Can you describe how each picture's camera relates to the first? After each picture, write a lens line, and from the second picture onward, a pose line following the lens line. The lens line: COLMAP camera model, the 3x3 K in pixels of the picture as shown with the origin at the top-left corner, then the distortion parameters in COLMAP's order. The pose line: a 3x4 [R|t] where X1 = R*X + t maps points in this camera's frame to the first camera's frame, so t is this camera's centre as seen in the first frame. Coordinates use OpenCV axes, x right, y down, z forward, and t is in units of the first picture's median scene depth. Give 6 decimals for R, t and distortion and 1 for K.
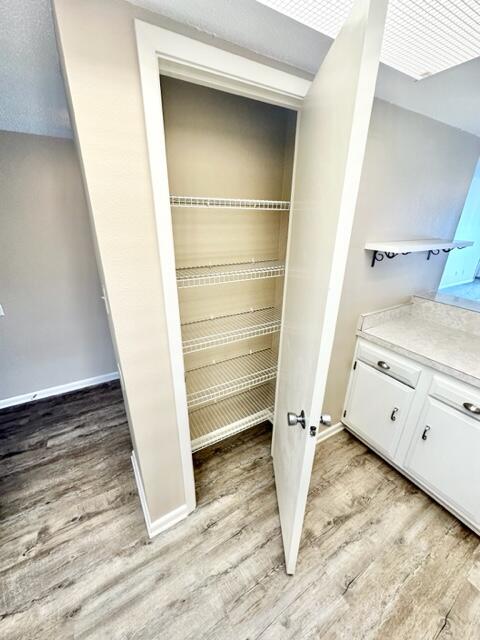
lens RADIAL K [[254.0, 0, 240.3], [0, 254.0, 319.1], [0, 0, 1]] dist [-0.003612, 0.001095]
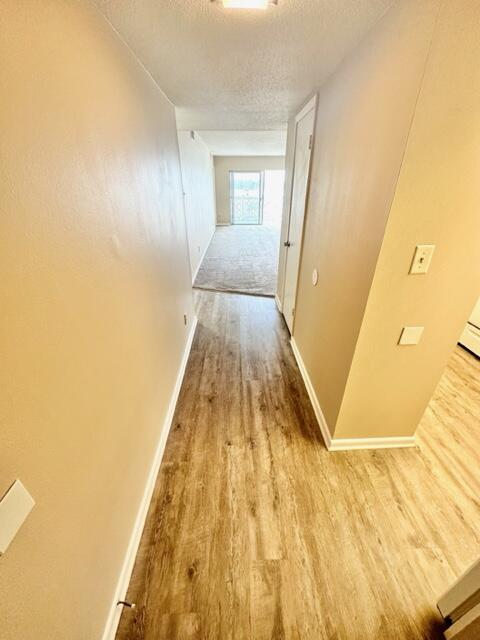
lens RADIAL K [[254.0, 0, 242.9], [0, 254.0, 319.0], [0, 0, 1]] dist [-0.003612, 0.001095]
pose [[0.478120, -0.427004, 0.767509, -1.308728], [0.337920, 0.896028, 0.287998, -0.293110], [-0.810686, 0.121659, 0.572702, 0.821539]]
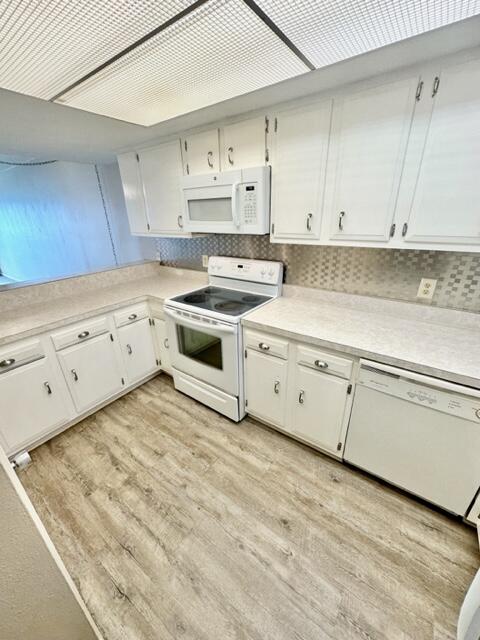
lens RADIAL K [[254.0, 0, 240.1], [0, 254.0, 318.9], [0, 0, 1]] dist [-0.003612, 0.001095]
pose [[-0.406503, -0.356787, 0.841105, -0.610116], [0.359202, 0.784057, 0.506189, -0.133660], [-0.840077, 0.507895, -0.190563, 0.376870]]
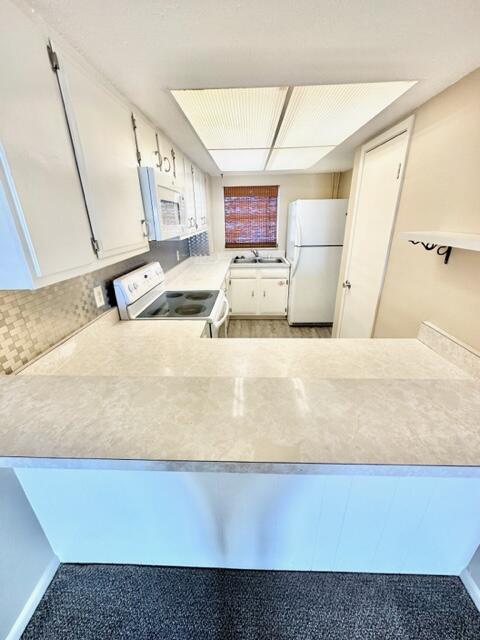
lens RADIAL K [[254.0, 0, 243.5], [0, 254.0, 319.8], [0, 0, 1]] dist [-0.003612, 0.001095]
pose [[-0.518848, 0.317359, -0.793776, 1.638792], [-0.310367, 0.795249, 0.520818, -0.303071], [0.796536, 0.516588, -0.314115, 0.892737]]
